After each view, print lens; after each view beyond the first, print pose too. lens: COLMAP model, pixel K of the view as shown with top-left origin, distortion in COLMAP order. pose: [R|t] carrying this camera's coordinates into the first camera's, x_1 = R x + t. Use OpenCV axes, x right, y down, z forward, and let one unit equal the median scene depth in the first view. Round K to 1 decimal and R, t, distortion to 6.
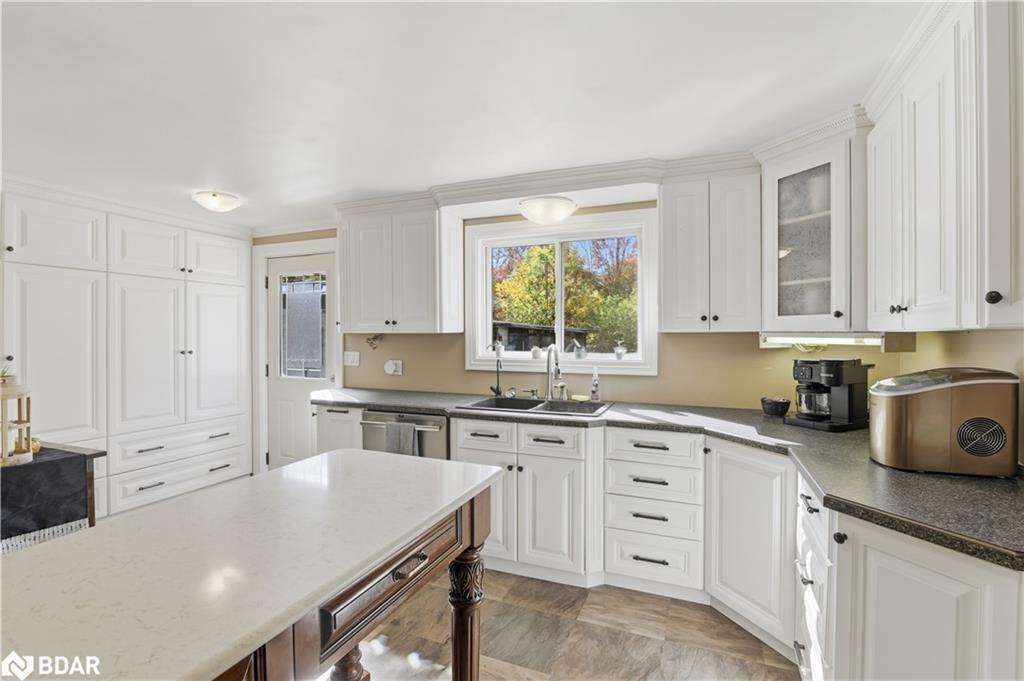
lens RADIAL K [[475.1, 0, 511.1], [0, 475.1, 337.7], [0, 0, 1]] dist [-0.020801, -0.000537]
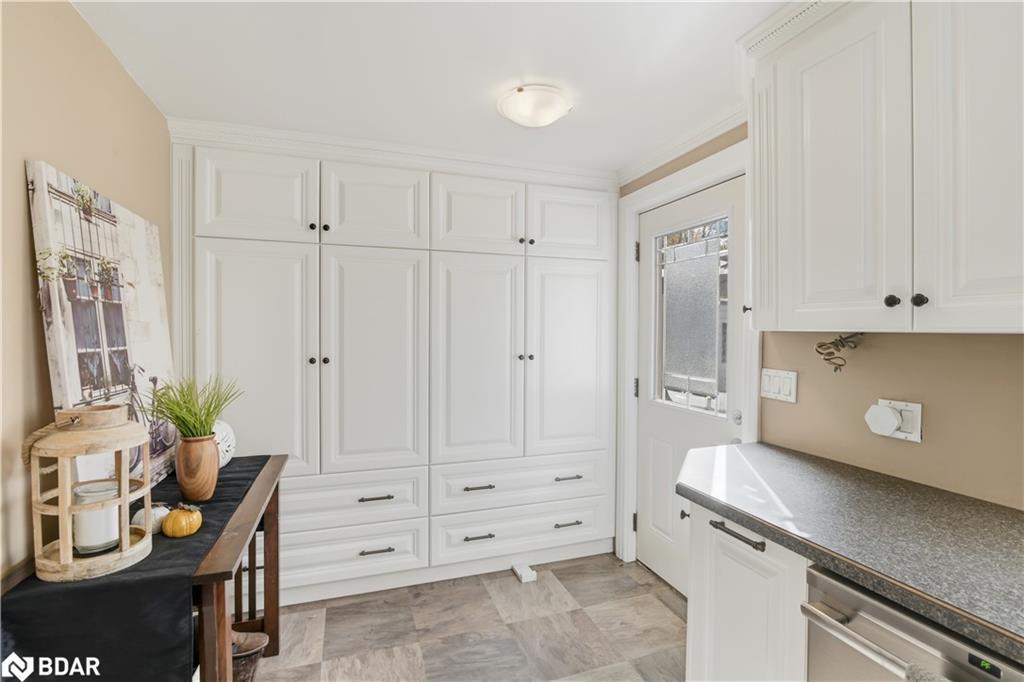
lens RADIAL K [[475.1, 0, 517.0], [0, 475.1, 339.0], [0, 0, 1]] dist [-0.020801, -0.000537]
pose [[0.674968, 0.015961, -0.737675, -0.182898], [-0.007043, 0.999860, 0.015190, -0.007314], [0.737814, -0.005057, 0.674986, 0.540920]]
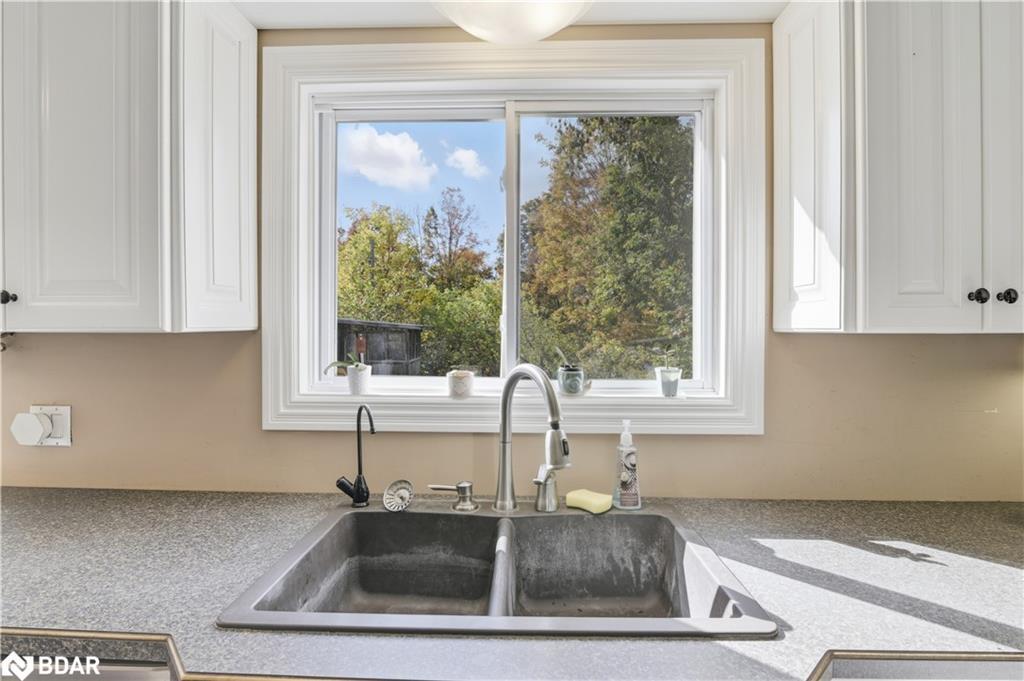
lens RADIAL K [[506.9, 0, 513.3], [0, 506.9, 334.9], [0, 0, 1]] dist [-0.014864, 0.000294]
pose [[0.937380, 0.000890, 0.348307, -0.048700], [-0.000638, 0.999999, -0.000837, -0.006901], [-0.348307, 0.000562, 0.937380, 0.548481]]
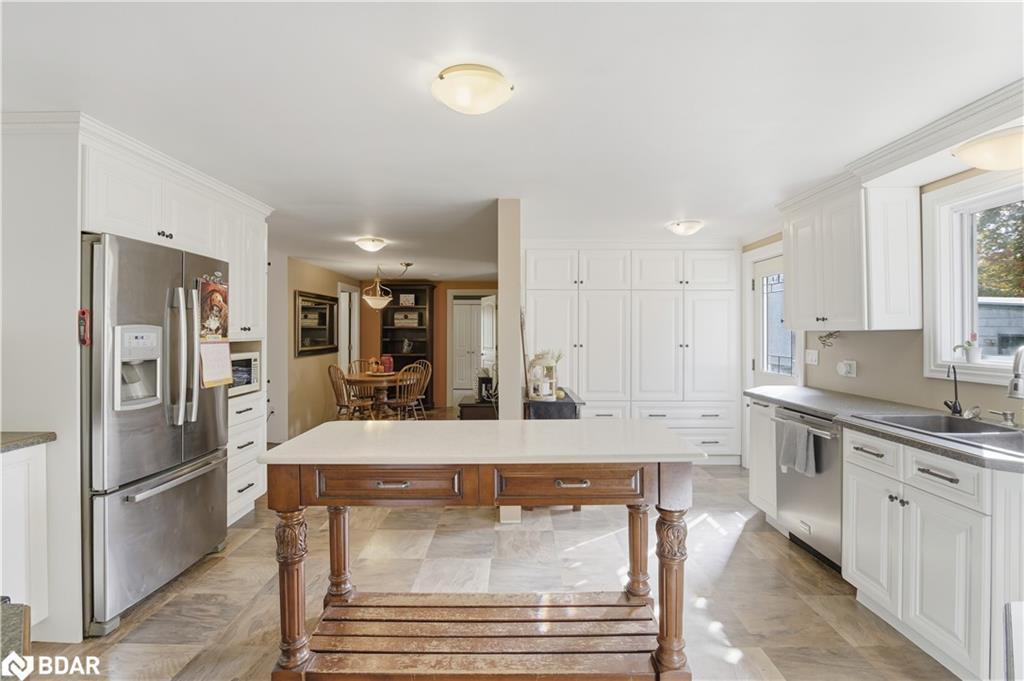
lens RADIAL K [[475.1, 0, 508.7], [0, 475.1, 327.9], [0, 0, 1]] dist [-0.020801, -0.000537]
pose [[0.374306, -0.008431, -0.927267, 0.356527], [-0.005781, 0.999918, -0.011425, -0.000320], [0.927287, 0.009637, 0.374226, 0.073040]]
